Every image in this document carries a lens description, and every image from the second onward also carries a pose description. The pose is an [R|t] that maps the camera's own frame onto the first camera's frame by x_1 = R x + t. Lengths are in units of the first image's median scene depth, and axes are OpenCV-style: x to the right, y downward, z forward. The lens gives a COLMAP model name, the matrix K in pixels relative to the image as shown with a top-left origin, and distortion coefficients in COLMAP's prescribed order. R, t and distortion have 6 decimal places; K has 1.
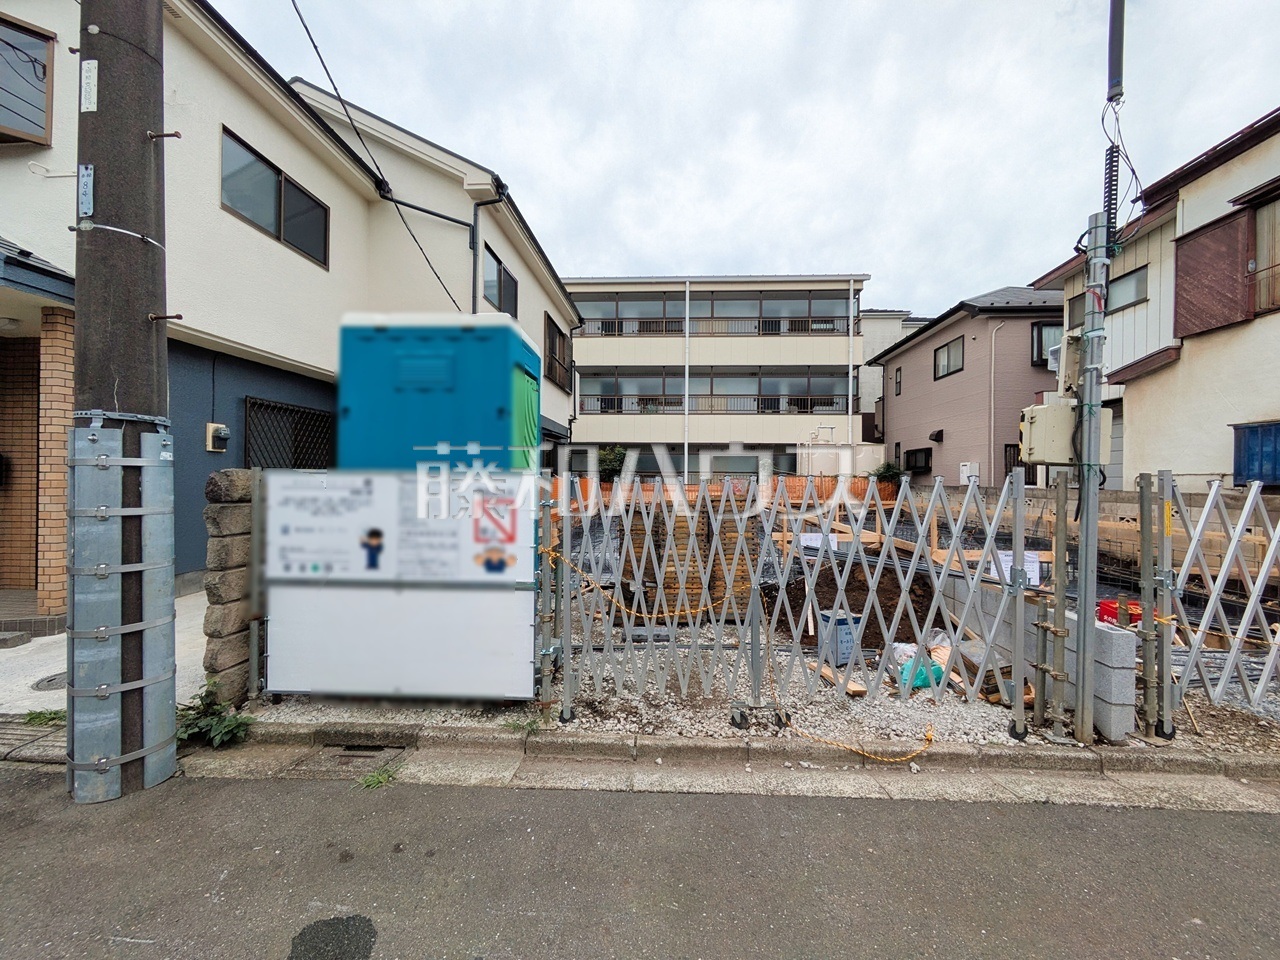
lens RADIAL K [[509.0, 0, 644.8], [0, 509.0, 479.0], [0, 0, 1]] dist [-0.001764, 0.002258]
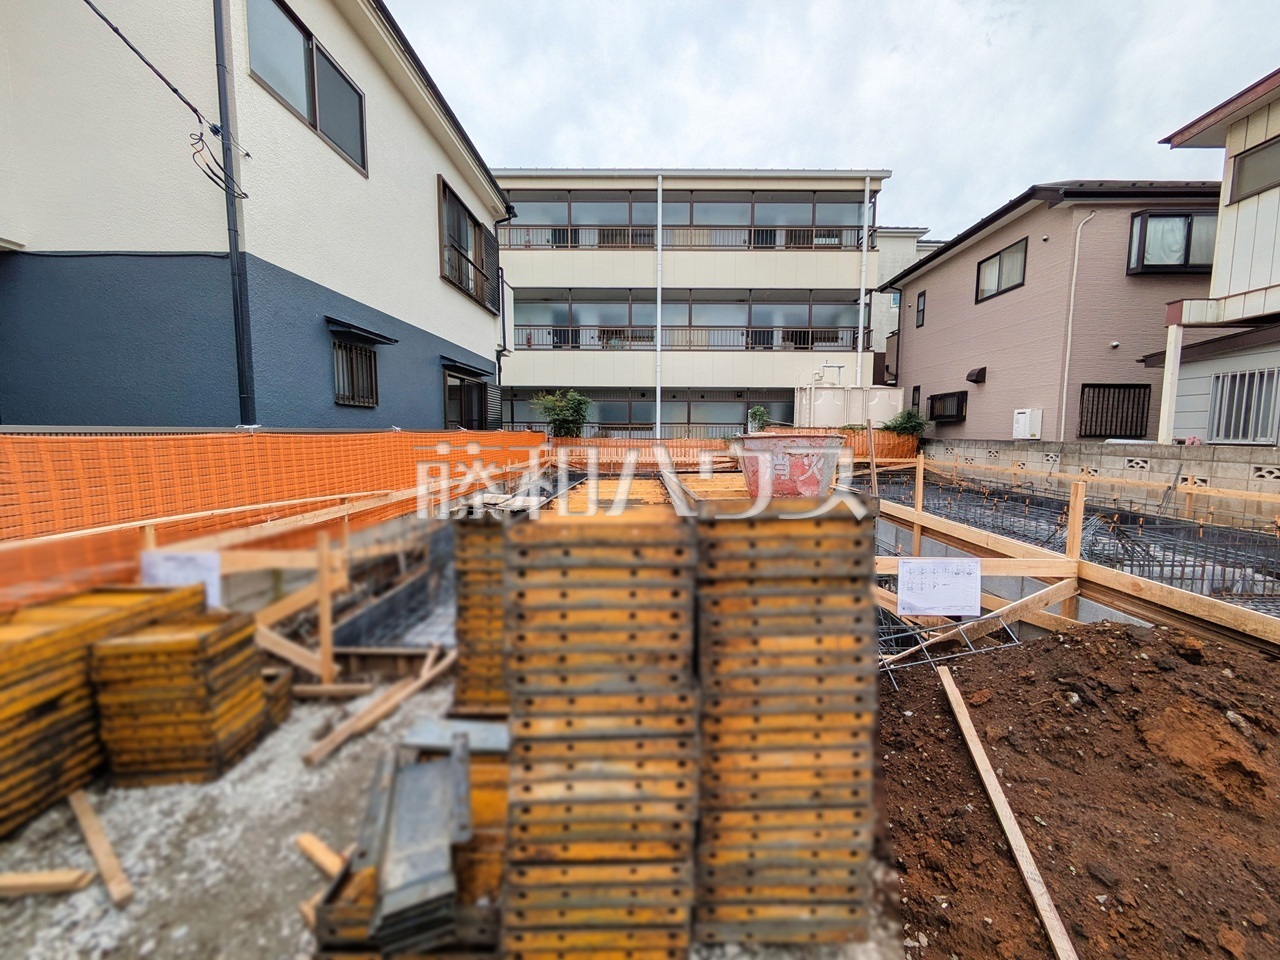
lens RADIAL K [[509.0, 0, 645.6], [0, 509.0, 477.1], [0, 0, 1]] dist [-0.001764, 0.002258]
pose [[0.998876, -0.007030, 0.046884, 0.043138], [0.002788, 0.995943, 0.089944, -0.001228], [-0.047326, -0.089712, 0.994843, 0.360534]]
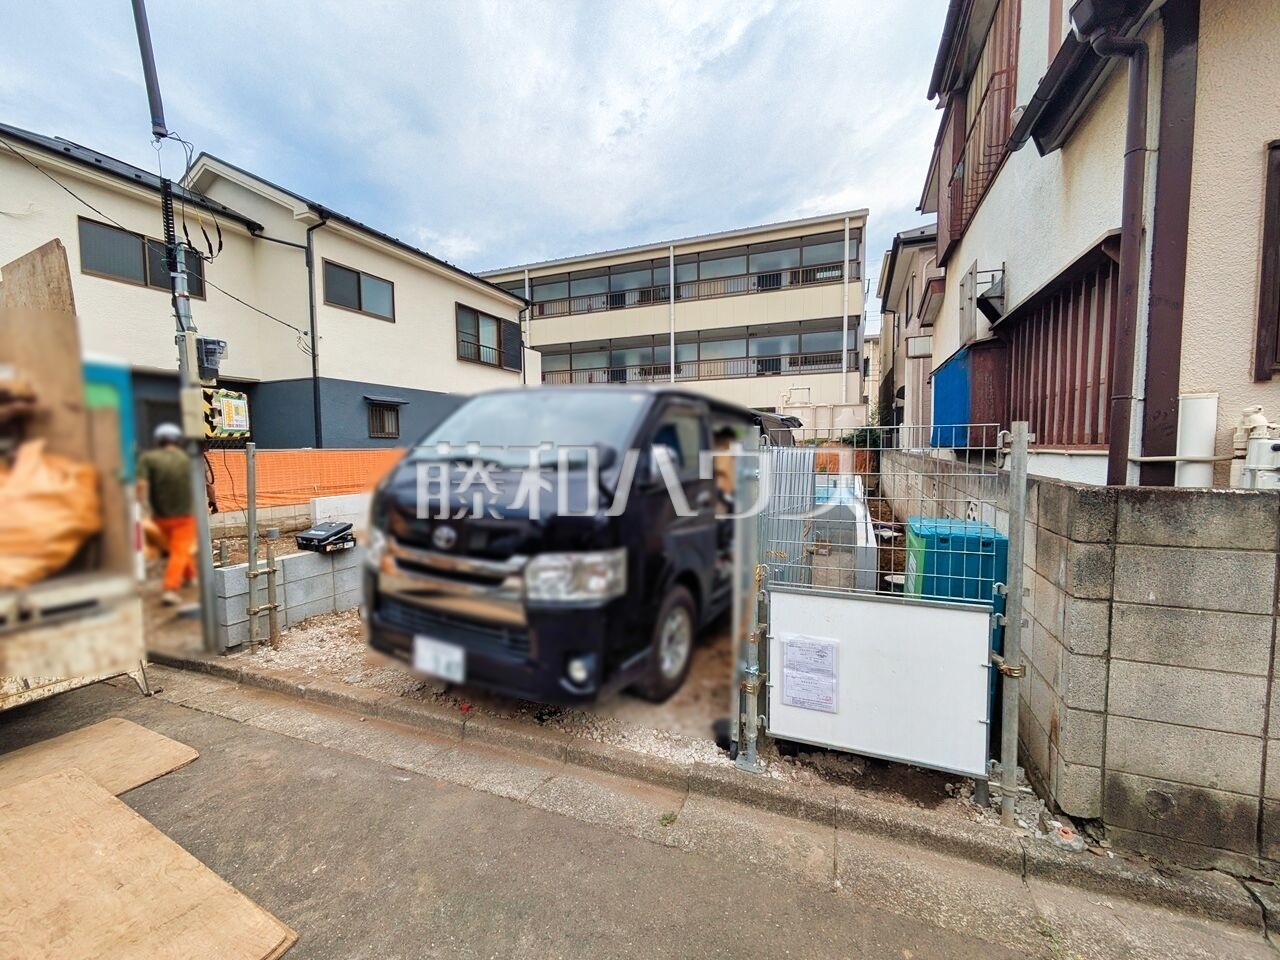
lens RADIAL K [[509.0, 0, 645.4], [0, 509.0, 478.4], [0, 0, 1]] dist [-0.001764, 0.002258]
pose [[0.947642, 0.002557, -0.319325, 0.676727], [0.016997, 0.998147, 0.058434, 0.005465], [0.318882, -0.060802, 0.945842, 0.043784]]
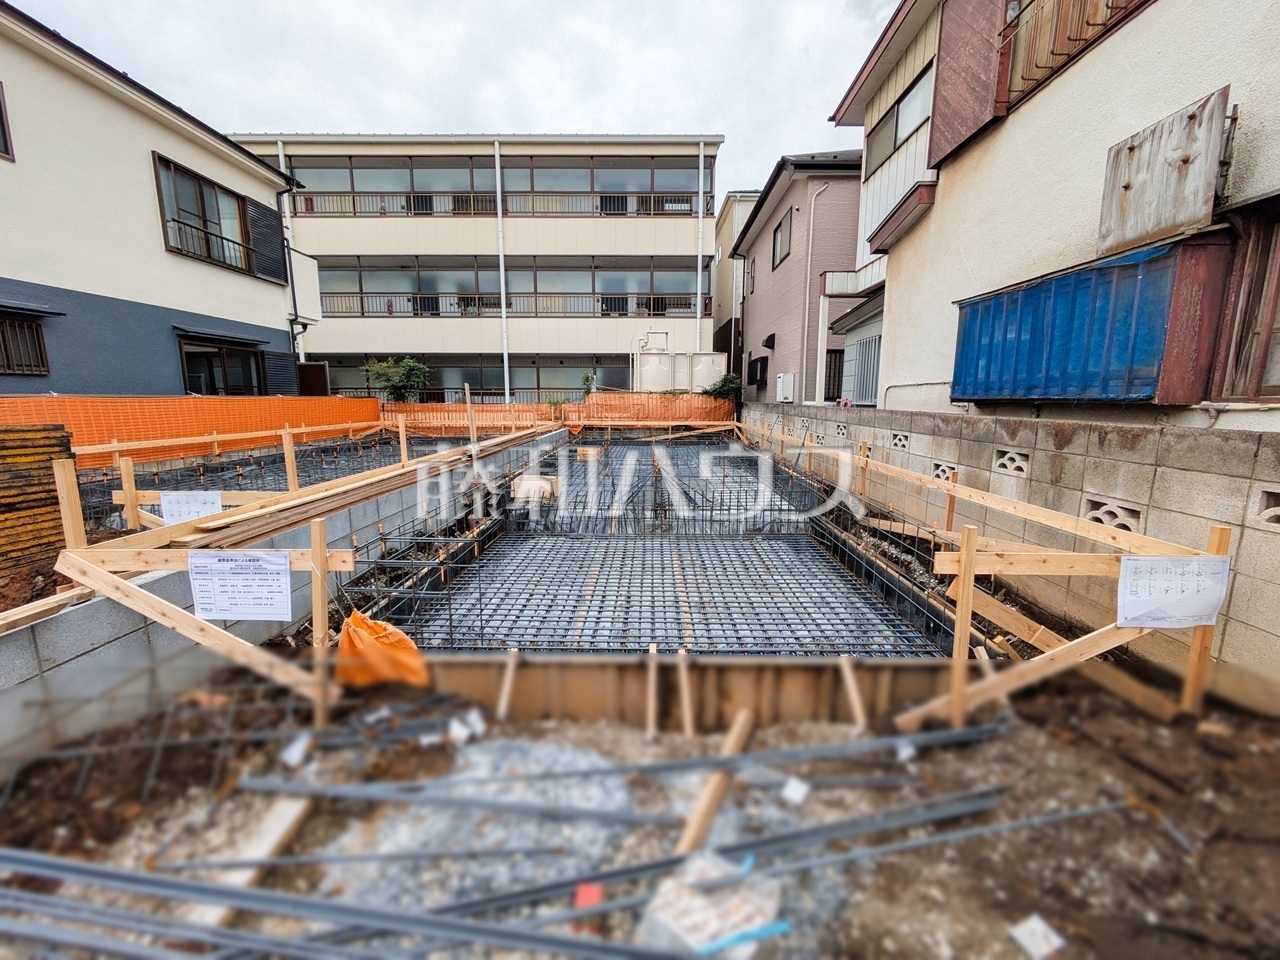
lens RADIAL K [[509.0, 0, 644.0], [0, 509.0, 477.7], [0, 0, 1]] dist [-0.001764, 0.002258]
pose [[0.998716, -0.015151, 0.048349, 0.509300], [0.007389, 0.987595, 0.156847, 0.004332], [-0.050125, -0.156289, 0.986439, 0.256930]]
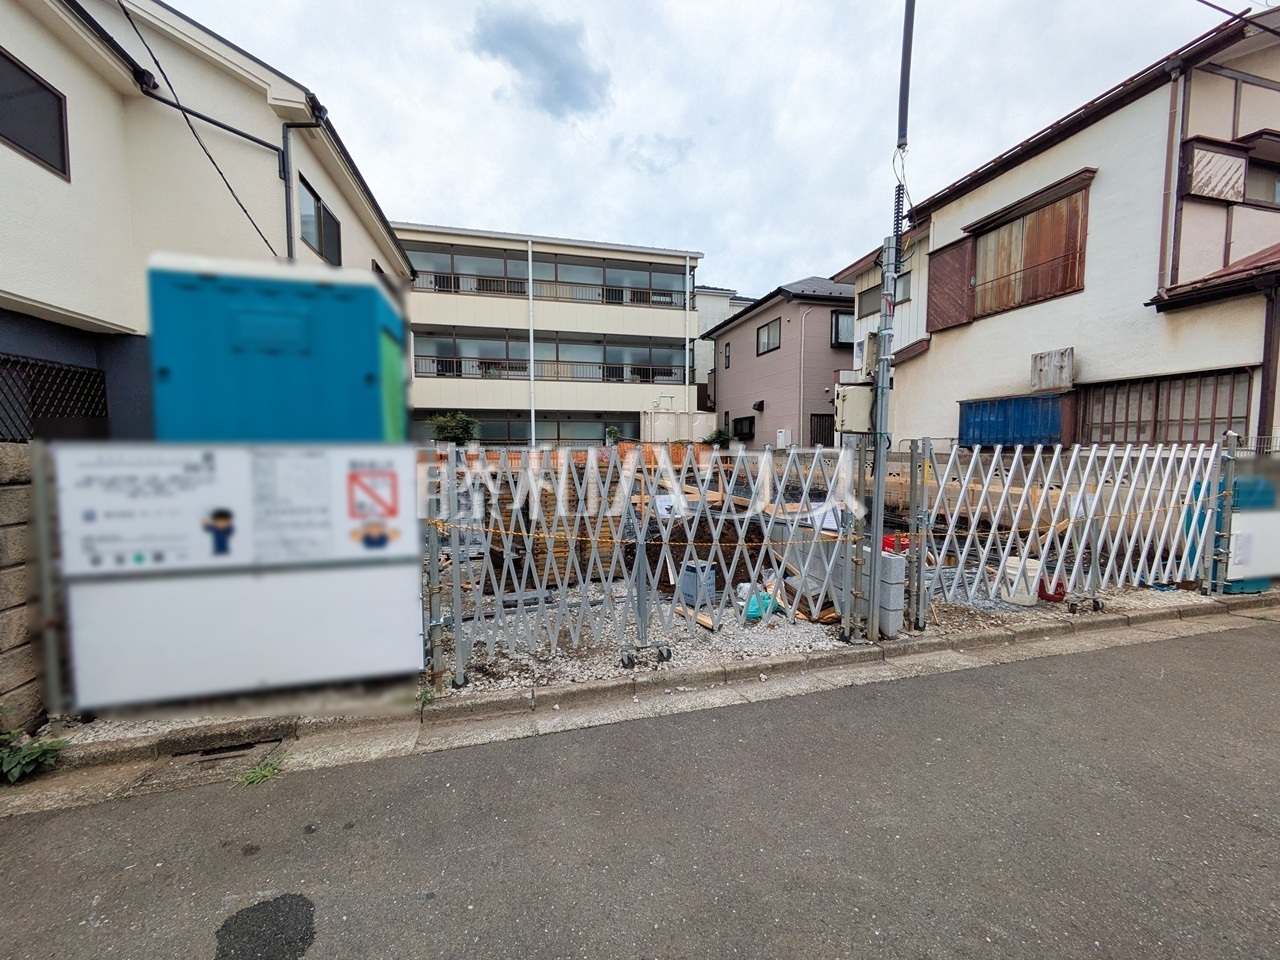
lens RADIAL K [[509.0, 0, 645.0], [0, 509.0, 478.9], [0, 0, 1]] dist [-0.001764, 0.002258]
pose [[0.951859, -0.031215, 0.304944, -0.031062], [0.011077, 0.997654, 0.067549, -0.001994], [-0.306338, -0.060920, 0.949972, -0.019356]]
